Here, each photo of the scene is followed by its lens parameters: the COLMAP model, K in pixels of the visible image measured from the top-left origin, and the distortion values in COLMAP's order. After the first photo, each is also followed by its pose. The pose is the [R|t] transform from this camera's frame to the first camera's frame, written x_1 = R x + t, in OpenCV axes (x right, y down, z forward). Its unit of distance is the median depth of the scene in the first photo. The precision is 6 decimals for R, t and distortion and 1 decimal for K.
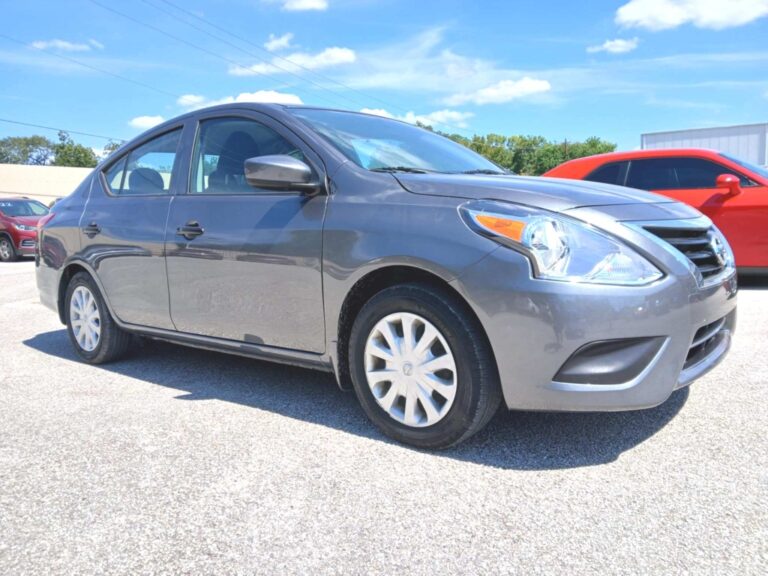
lens RADIAL K [[602.0, 0, 384.0], [0, 602.0, 288.0], [0, 0, 1]] dist [0.055043, -0.112369]
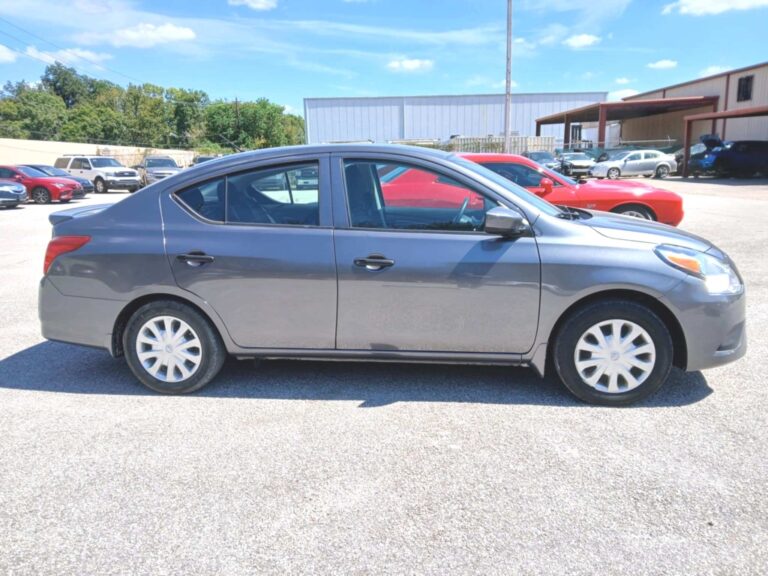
lens RADIAL K [[602.0, 0, 384.0], [0, 602.0, 288.0], [0, 0, 1]] dist [0.055043, -0.112369]
pose [[0.854291, -0.087635, 0.512355, -0.796486], [0.050960, 0.995057, 0.085229, -0.126650], [-0.517291, -0.046701, 0.854534, 0.011126]]
